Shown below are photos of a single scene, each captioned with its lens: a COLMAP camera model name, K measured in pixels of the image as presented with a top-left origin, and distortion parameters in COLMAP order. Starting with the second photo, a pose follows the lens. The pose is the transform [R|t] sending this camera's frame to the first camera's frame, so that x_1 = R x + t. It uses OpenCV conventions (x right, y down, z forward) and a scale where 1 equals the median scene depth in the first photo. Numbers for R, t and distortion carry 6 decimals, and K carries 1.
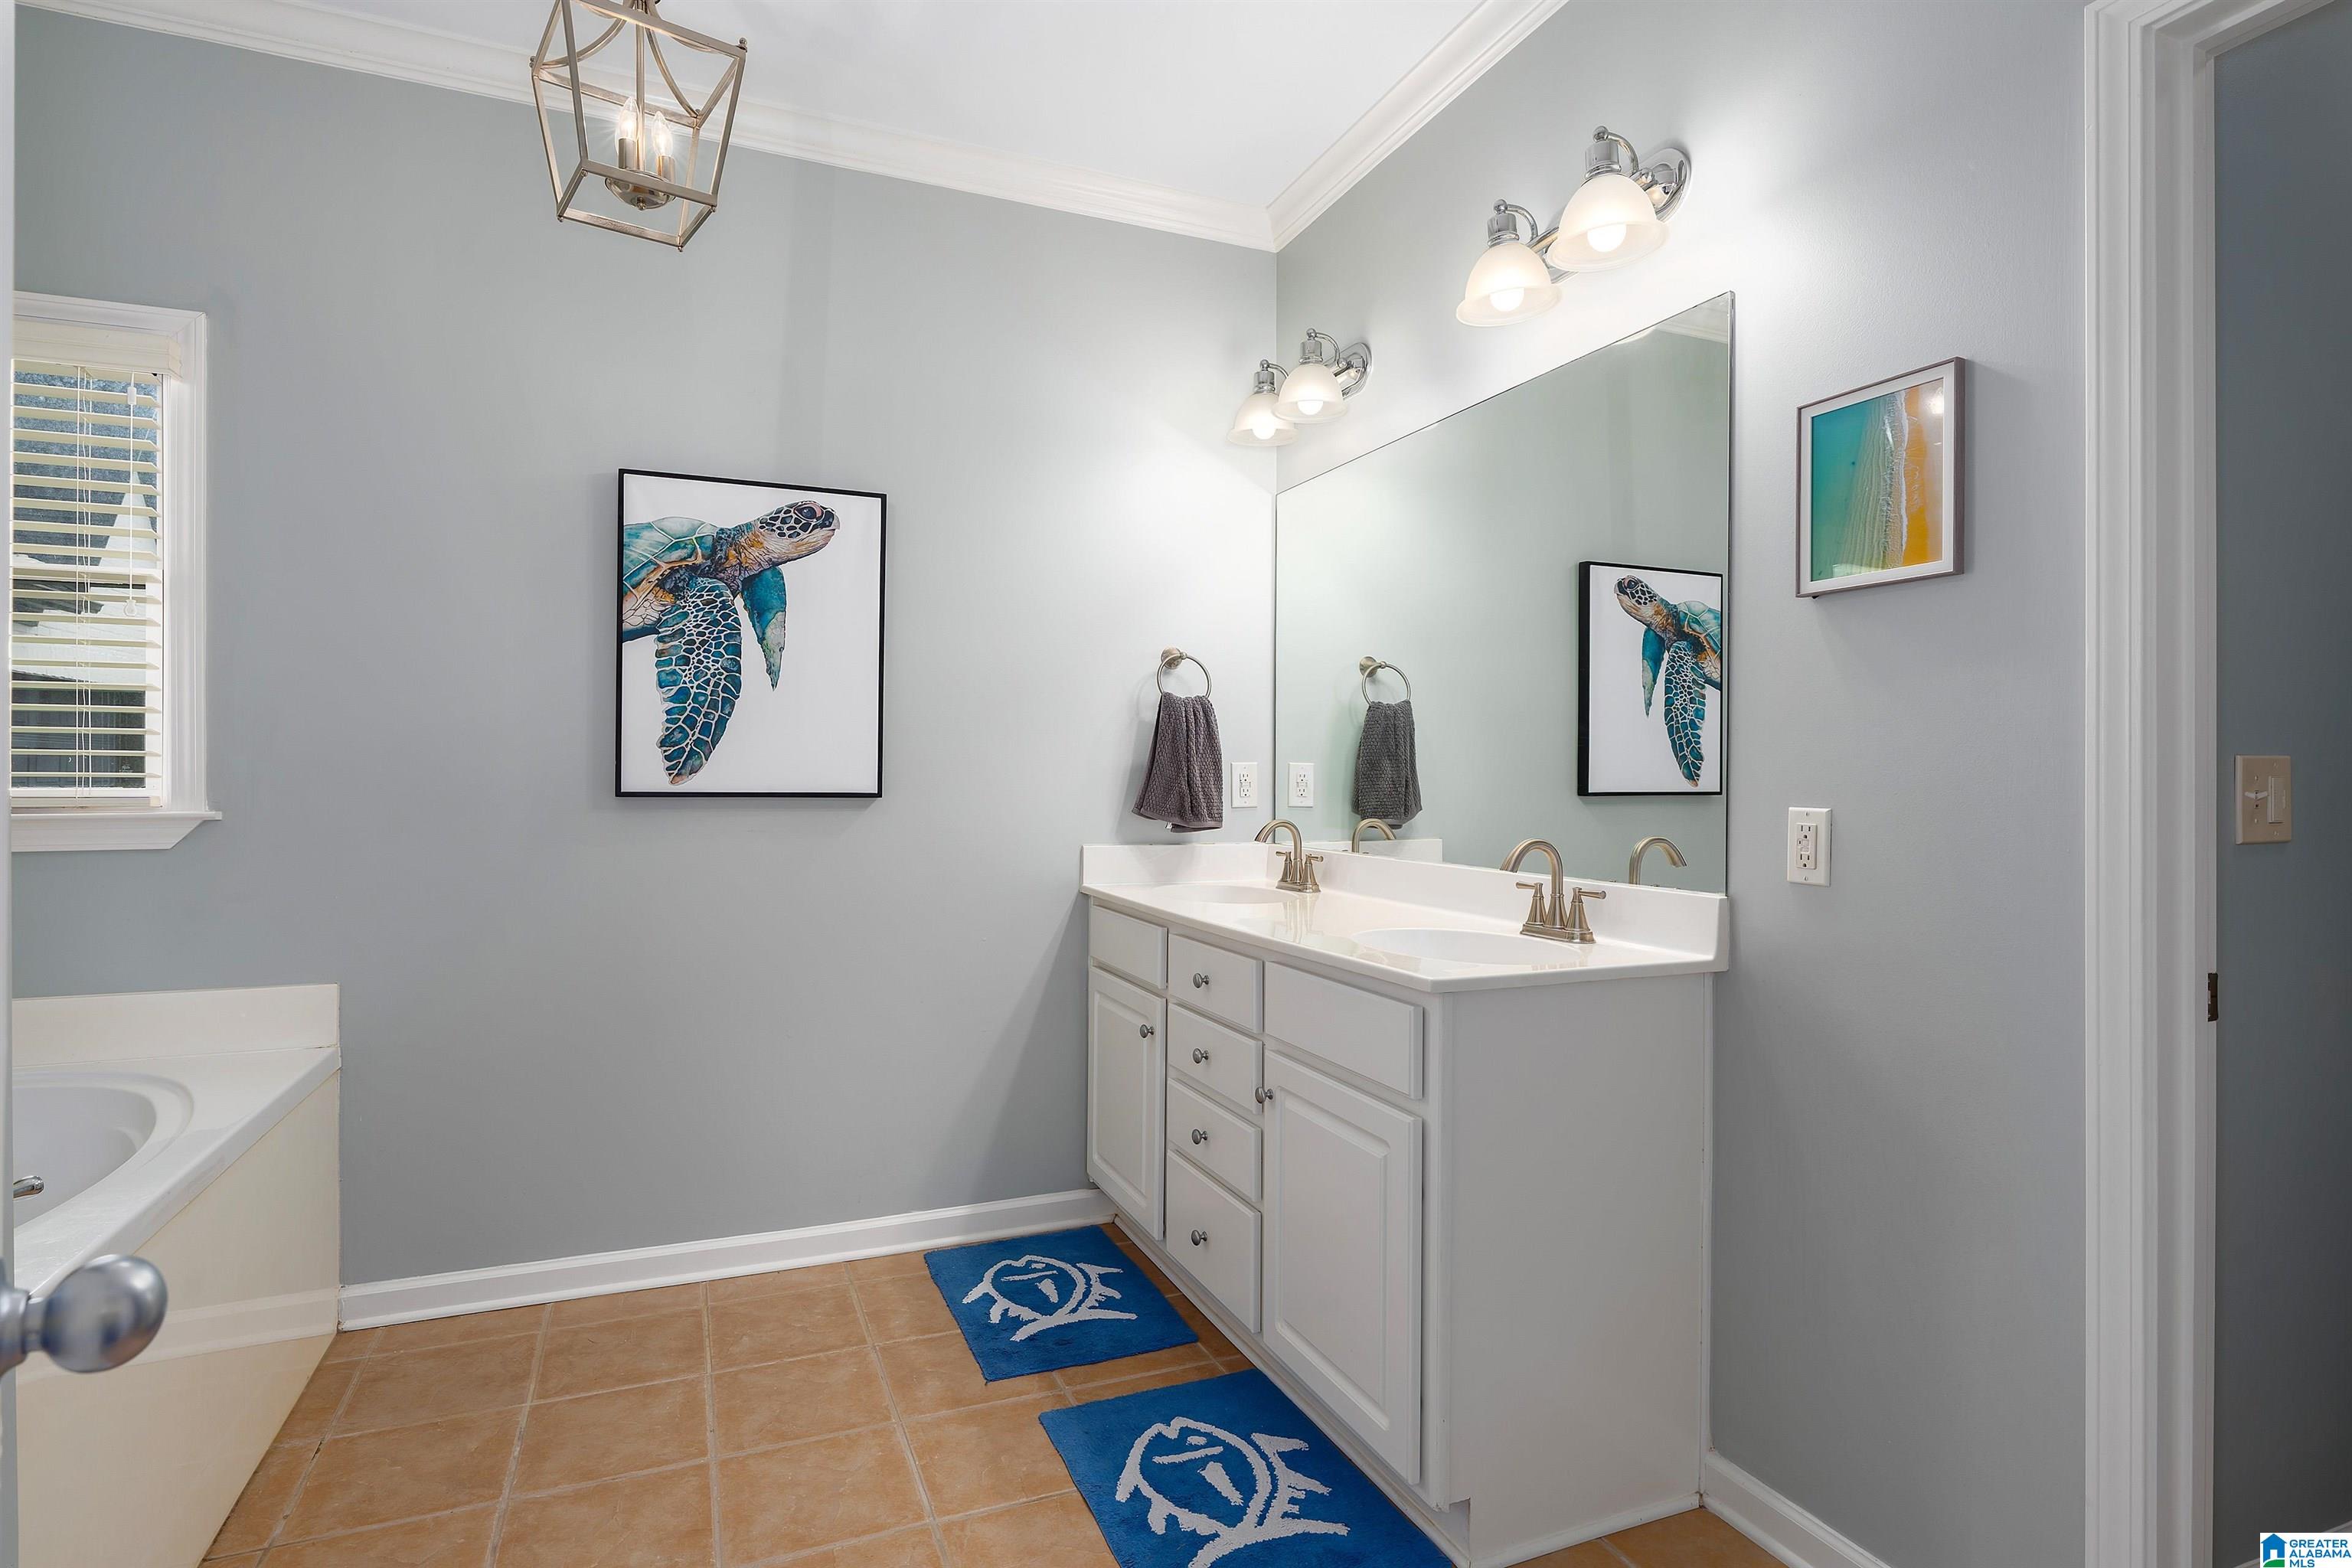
lens RADIAL K [[1202.1, 0, 1164.5], [0, 1202.1, 777.7], [0, 0, 1]] dist [-0.002481, 0.000416]
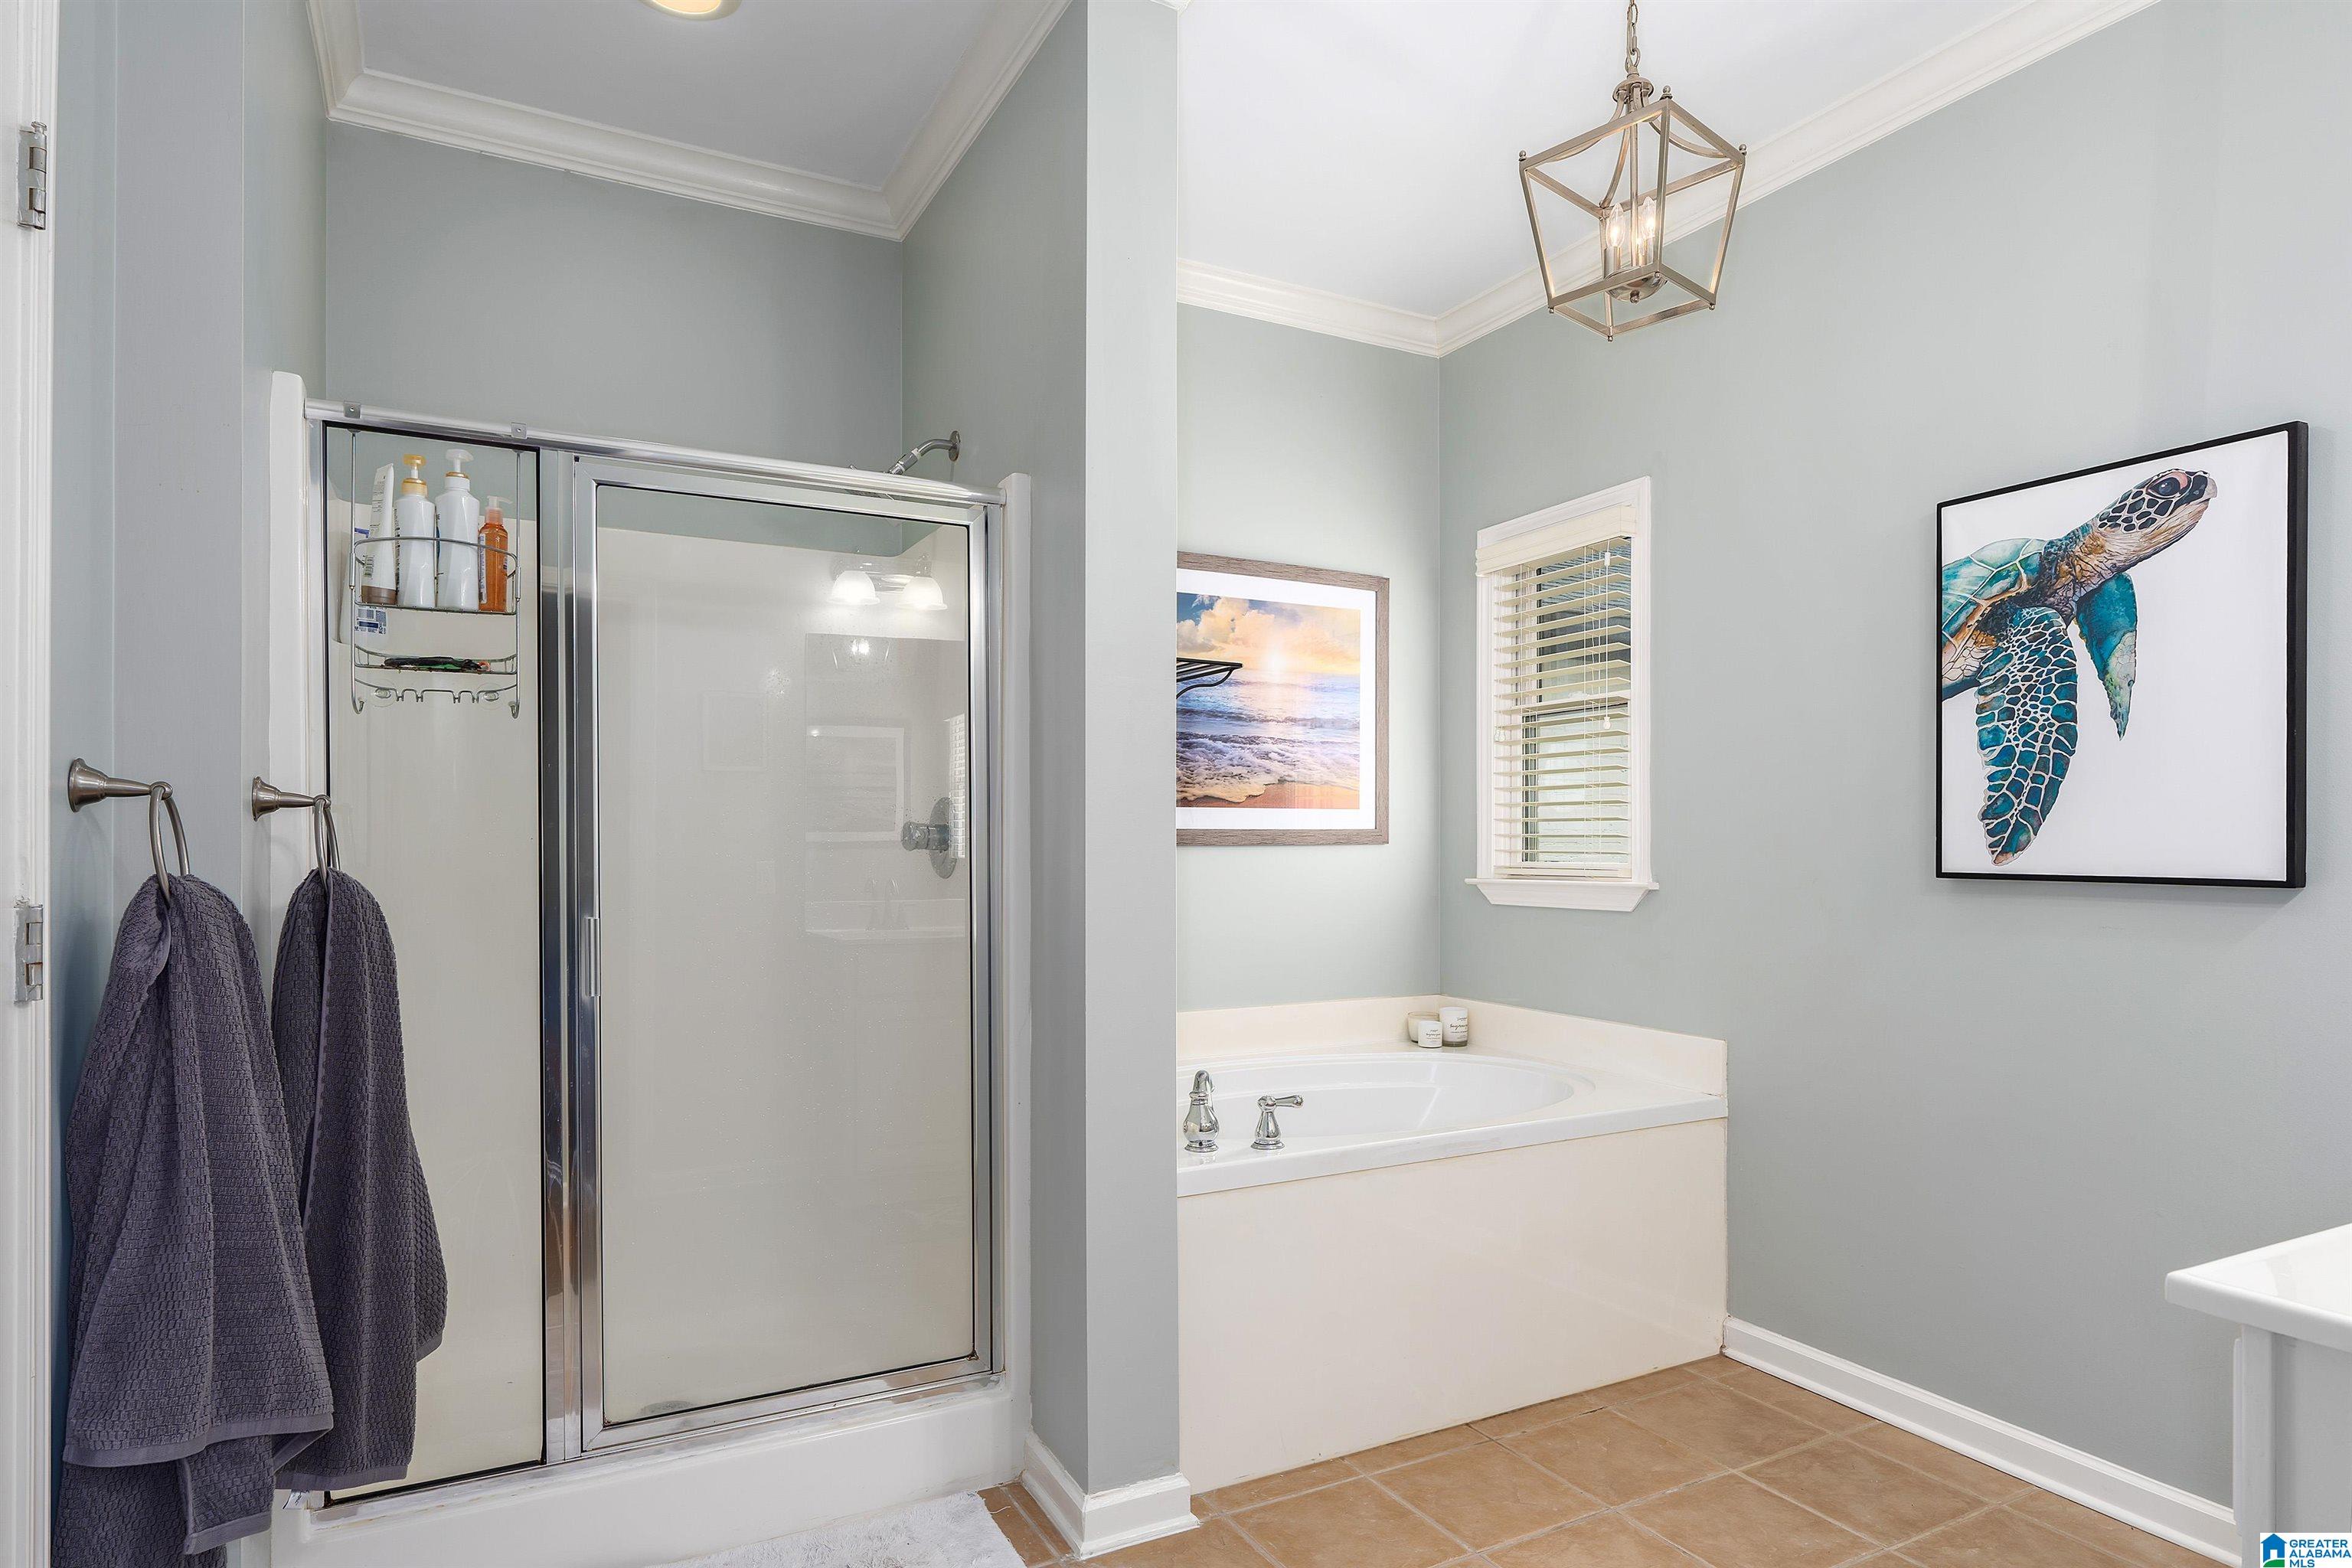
lens RADIAL K [[1274.8, 0, 1102.6], [0, 1274.8, 852.4], [0, 0, 1]] dist [0.002197, 0.000002]
pose [[0.083152, 0.000380, -0.996537, 0.418038], [-0.005313, 0.999986, -0.000062, 0.000592], [0.996523, 0.005299, 0.083153, 0.311910]]
